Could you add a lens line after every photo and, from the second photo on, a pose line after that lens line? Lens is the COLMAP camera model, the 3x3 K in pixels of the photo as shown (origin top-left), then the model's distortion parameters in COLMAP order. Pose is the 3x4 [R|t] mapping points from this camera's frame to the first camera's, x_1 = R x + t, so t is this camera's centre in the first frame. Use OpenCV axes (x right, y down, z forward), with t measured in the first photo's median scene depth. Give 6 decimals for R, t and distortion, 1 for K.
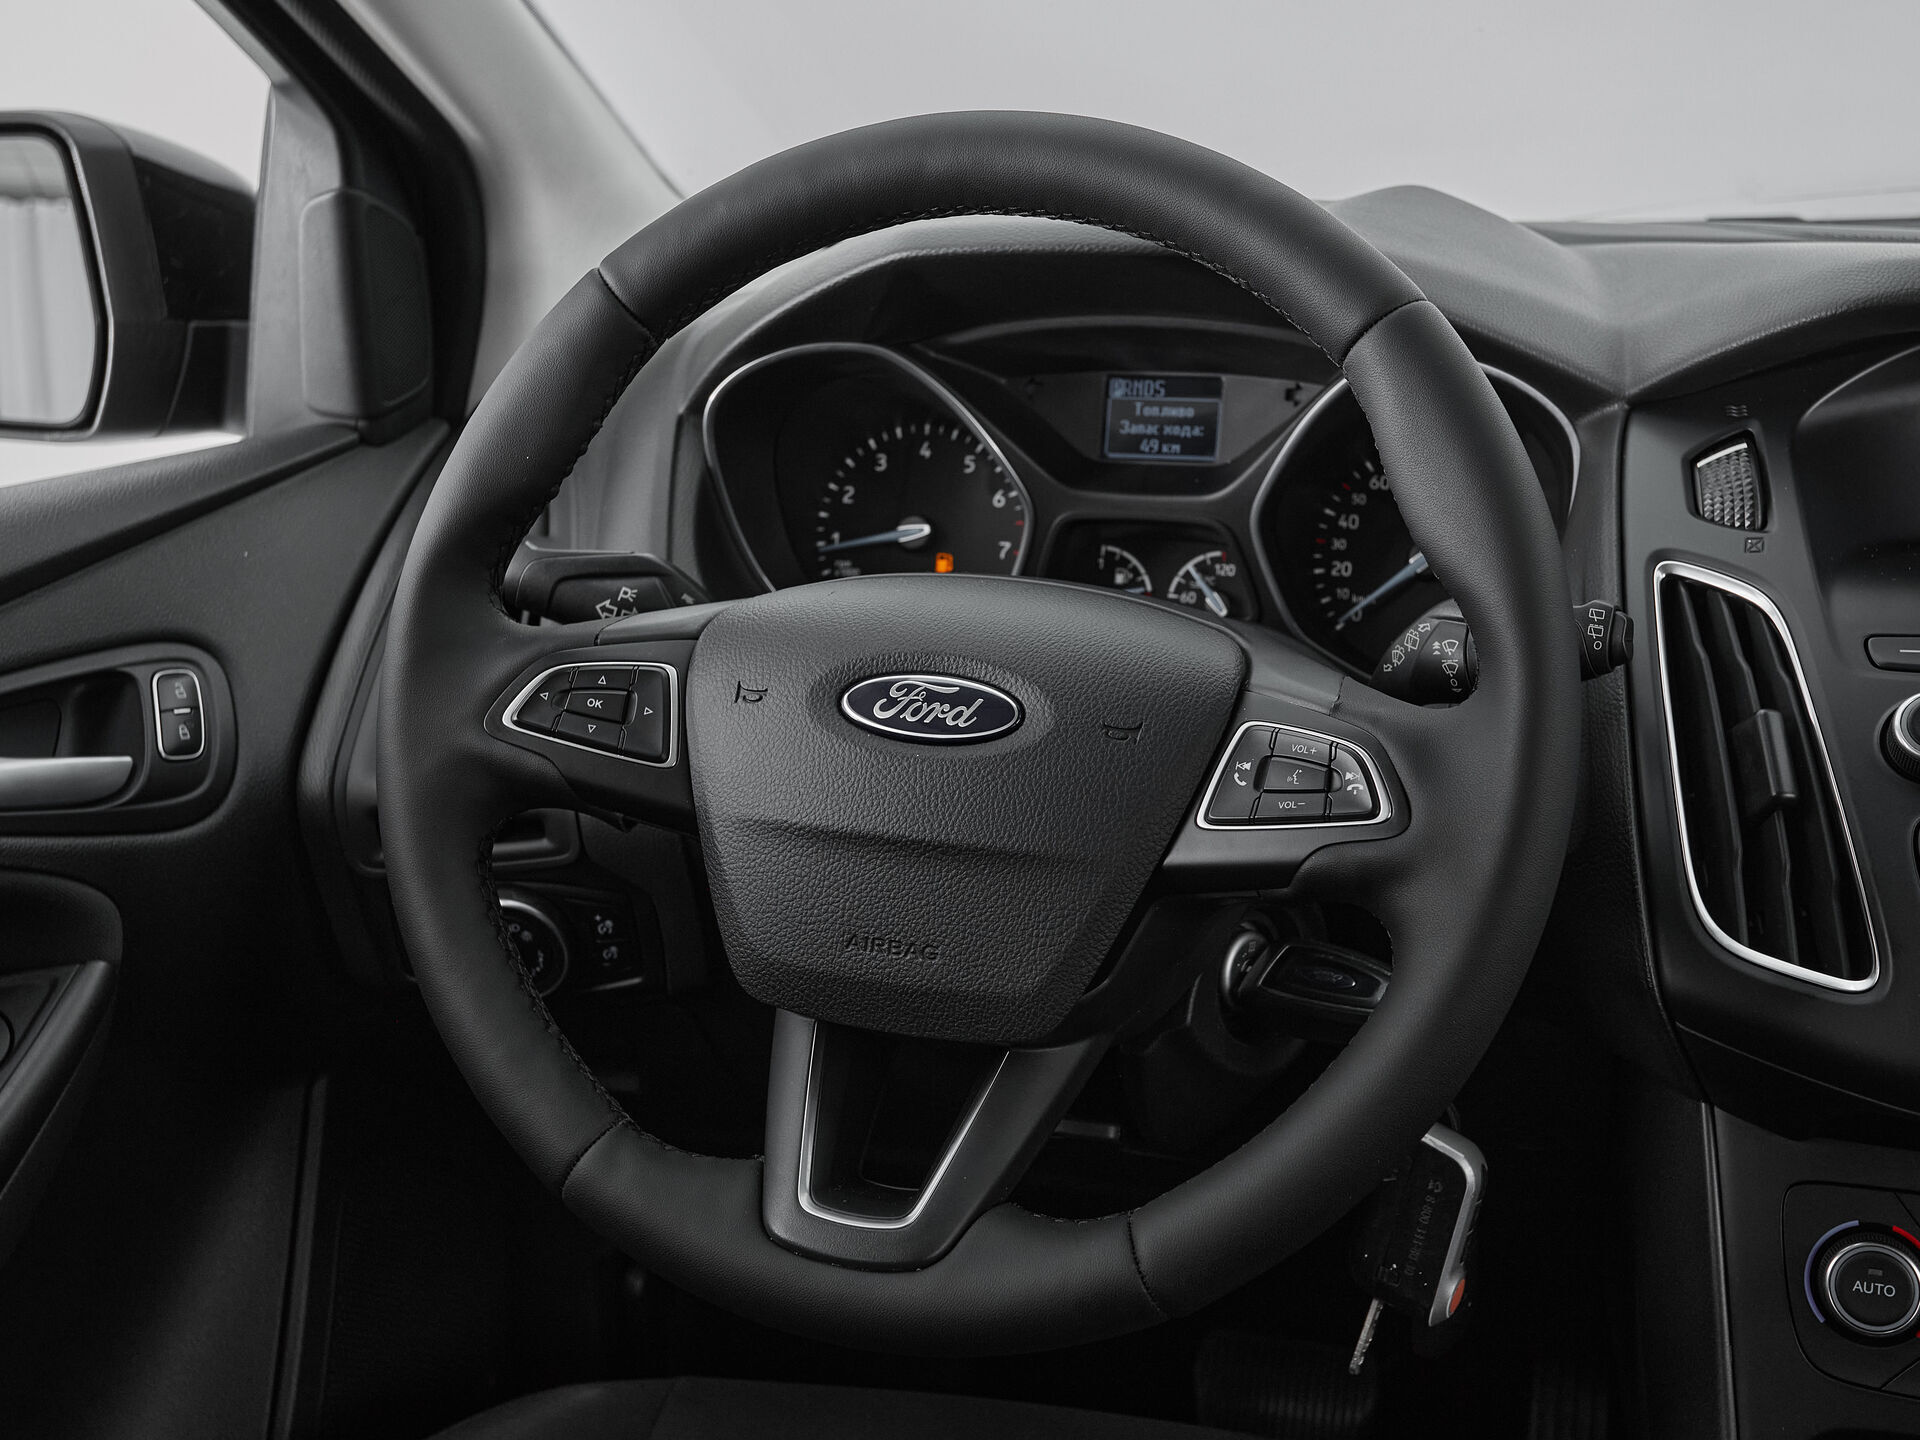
lens RADIAL K [[2299.9, 0, 947.1], [0, 2299.9, 706.5], [0, 0, 1]] dist [0.013348, 0.000000]
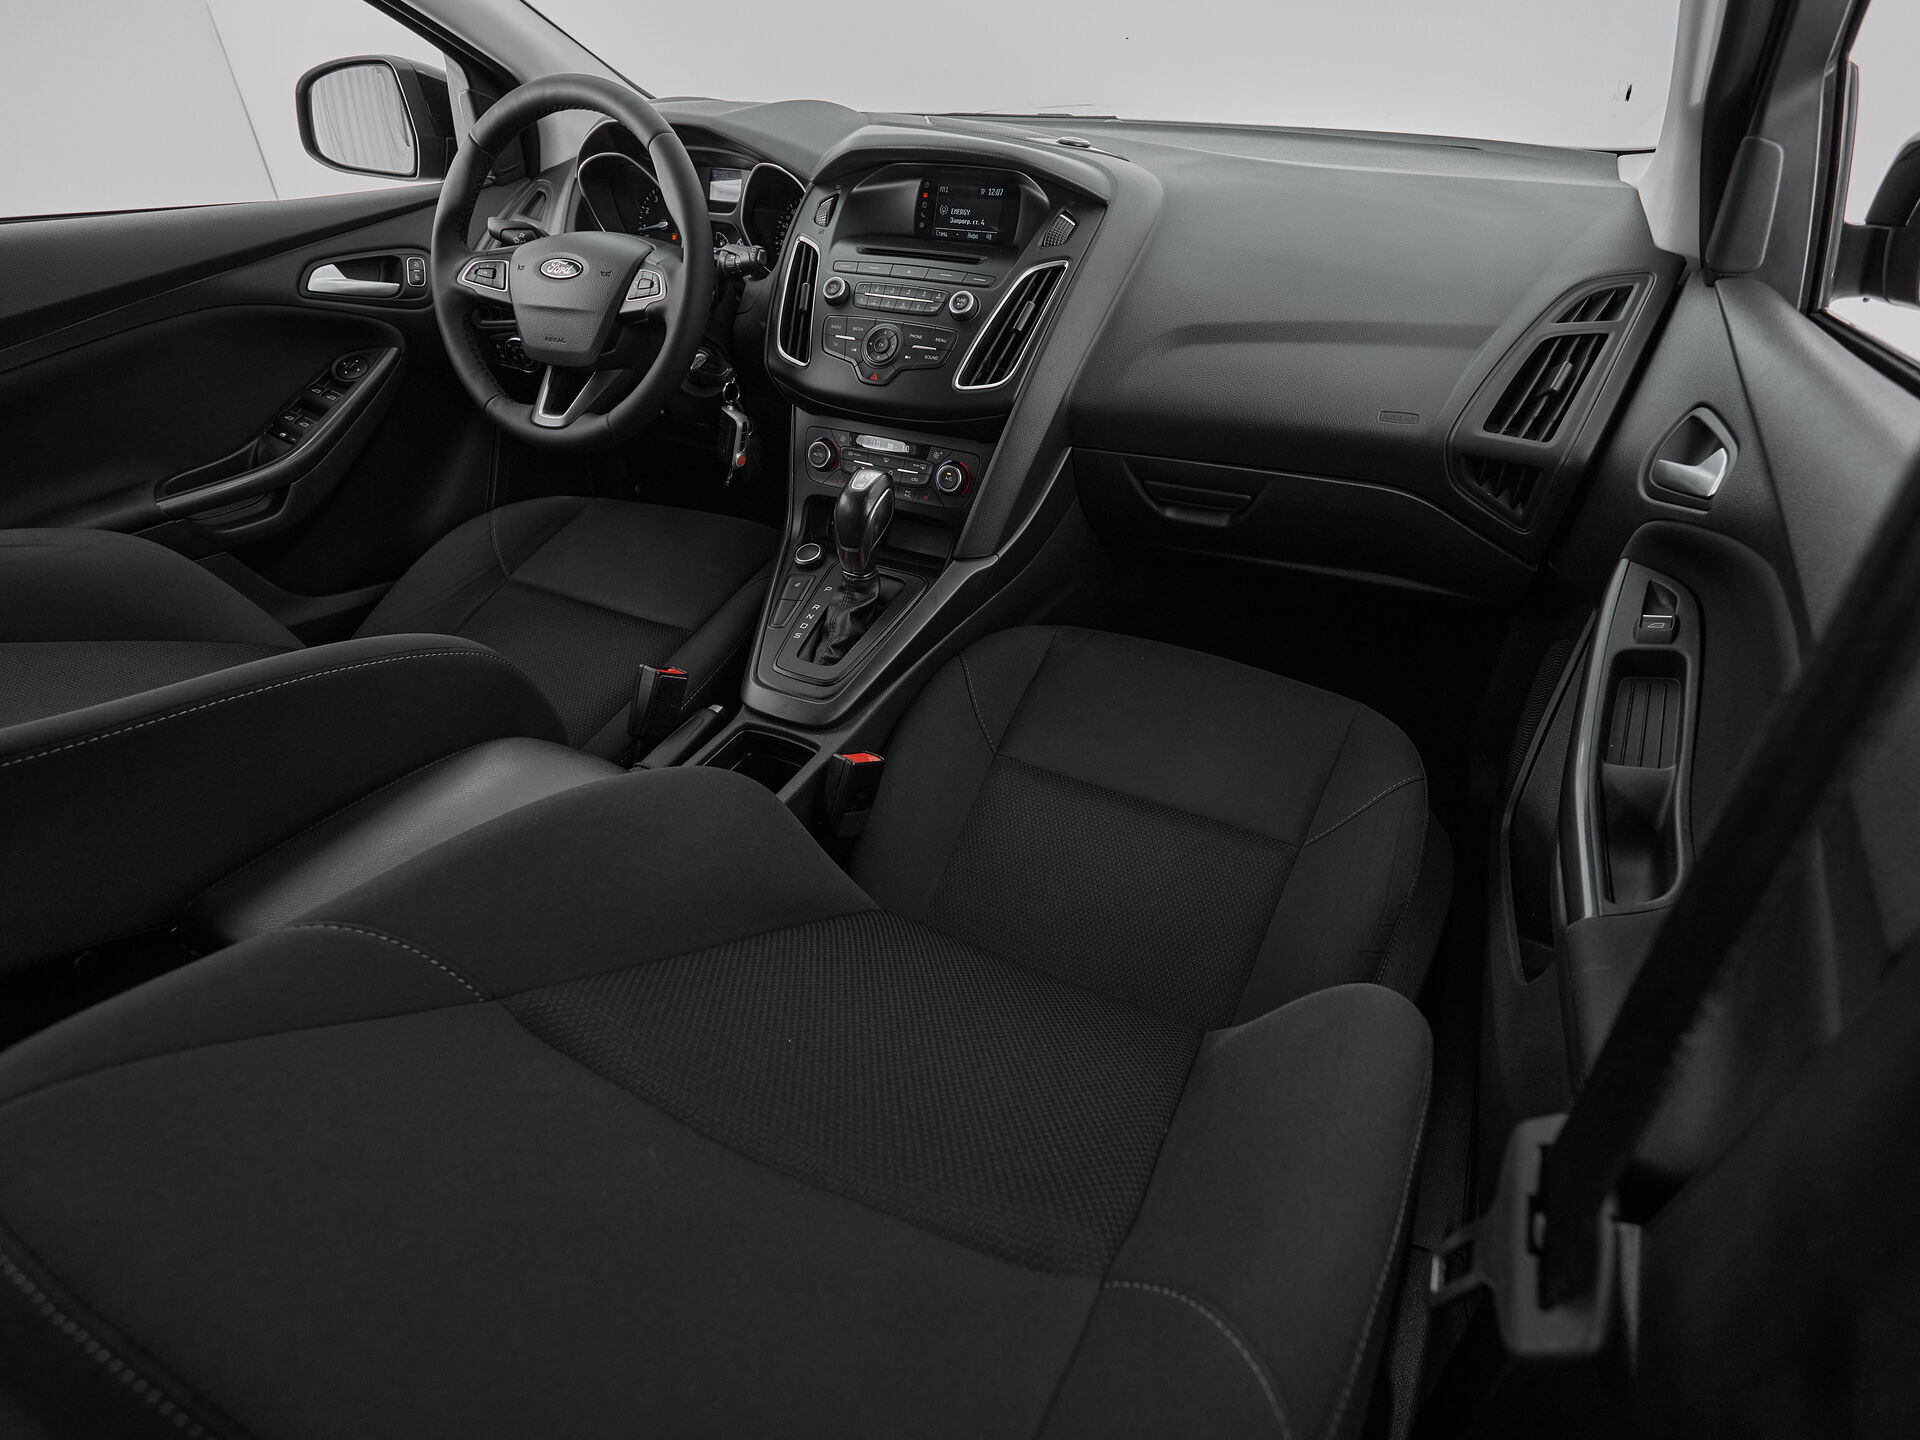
lens RADIAL K [[1043.6, 0, 969.9], [0, 1043.6, 727.0], [0, 0, 1]] dist [-0.004298, -0.001760]
pose [[0.990935, 0.092496, -0.097424, 0.778289], [-0.054790, 0.940424, 0.335560, 0.085333], [0.122658, -0.327181, 0.936967, -0.604880]]
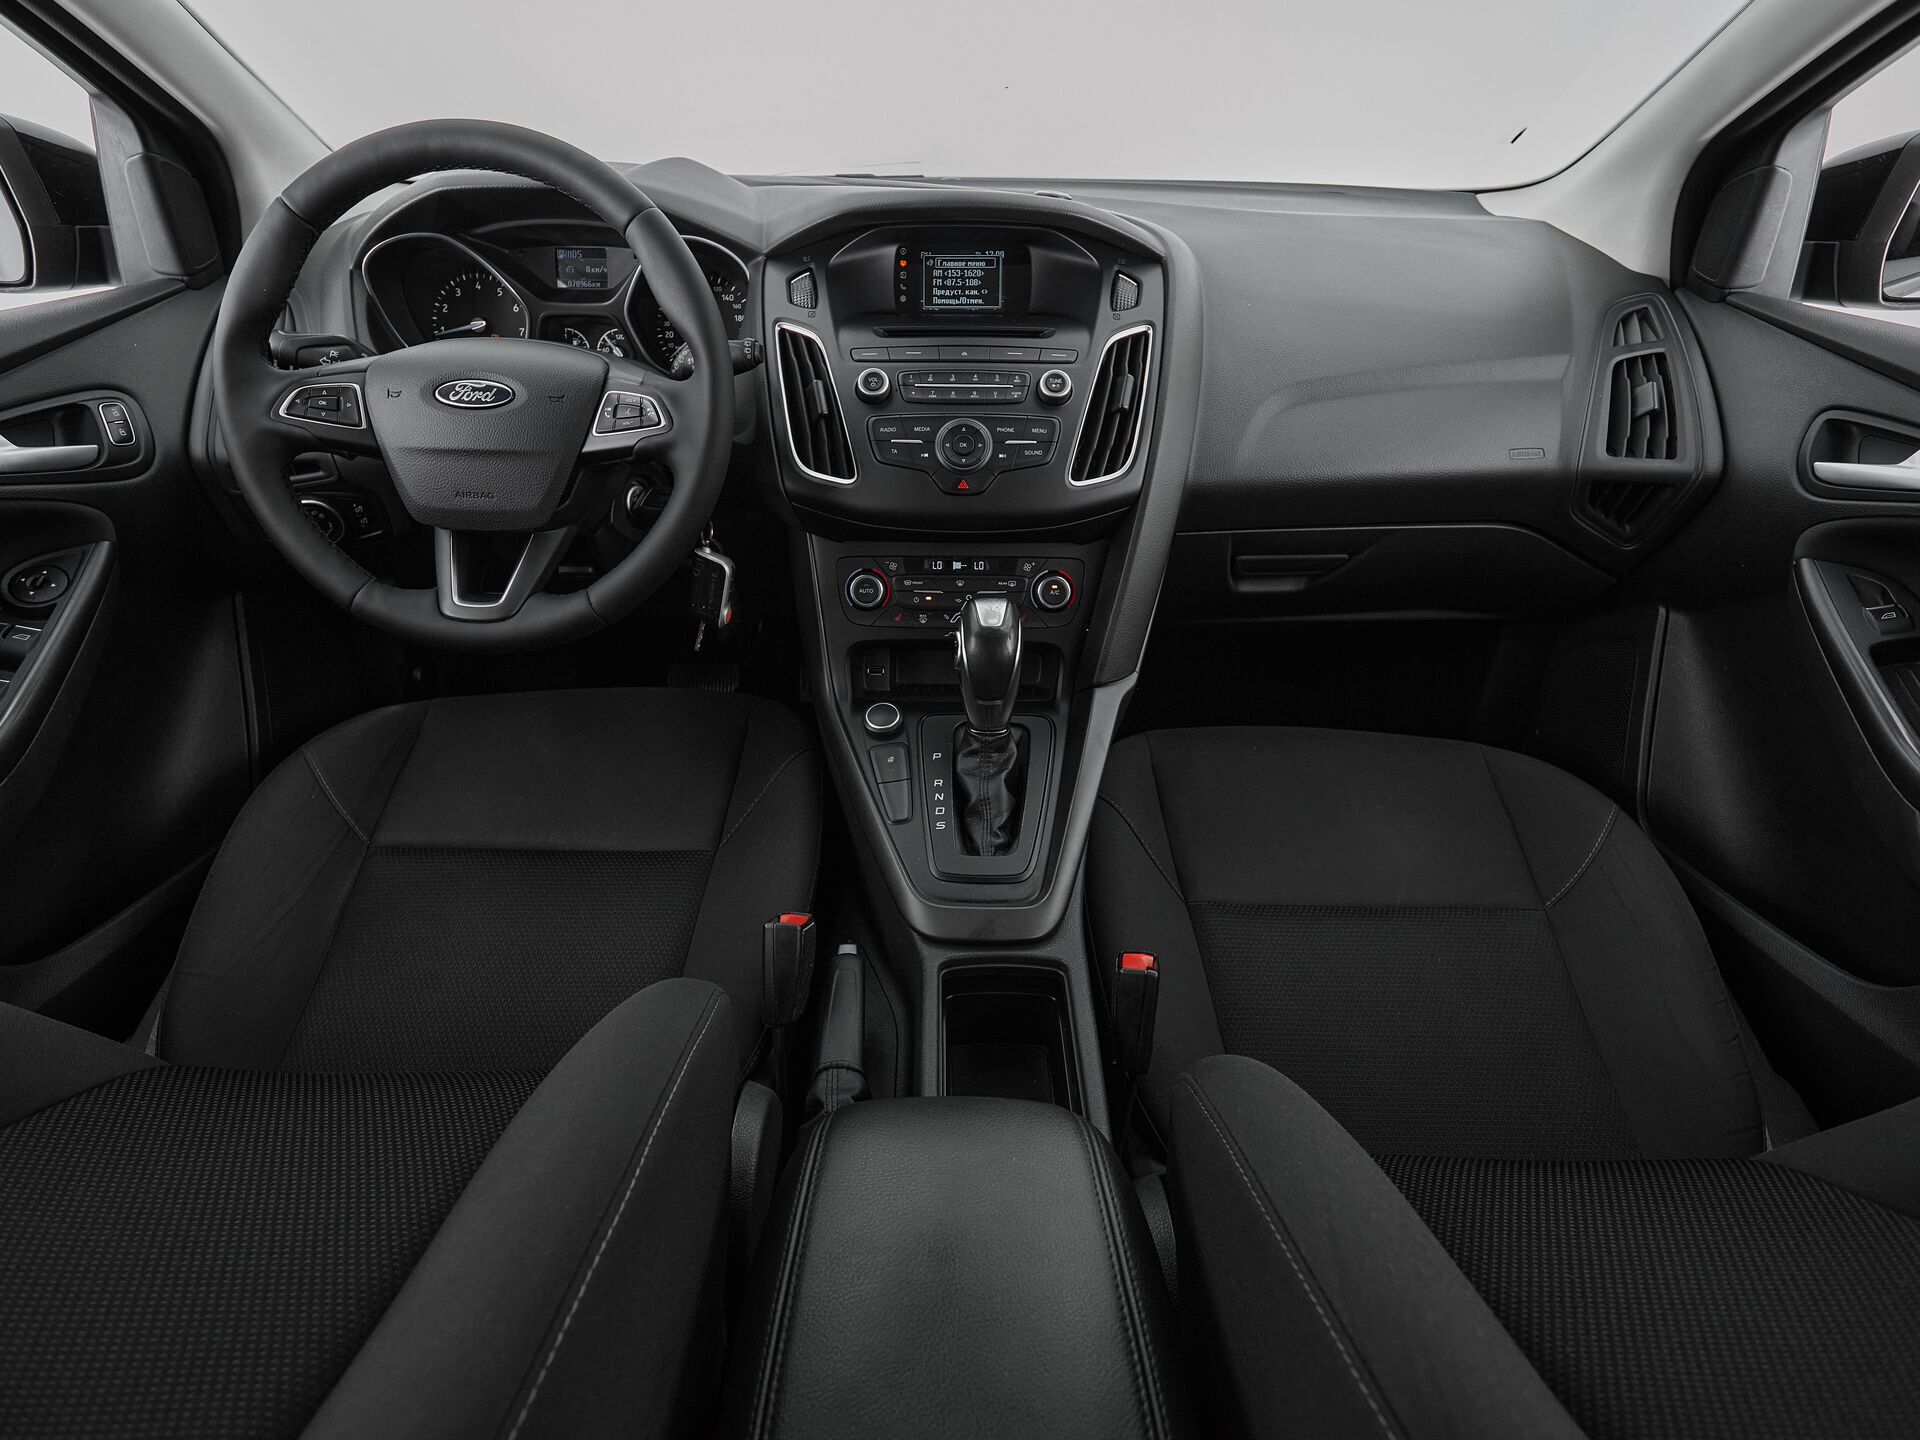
lens RADIAL K [[1043.6, 0, 936.1], [0, 1043.6, 720.6], [0, 0, 1]] dist [-0.004298, -0.001760]
pose [[0.948637, -0.138290, 0.284539, 0.088817], [0.055901, 0.958521, 0.279485, 0.047701], [-0.311387, -0.249224, 0.917020, -0.226627]]
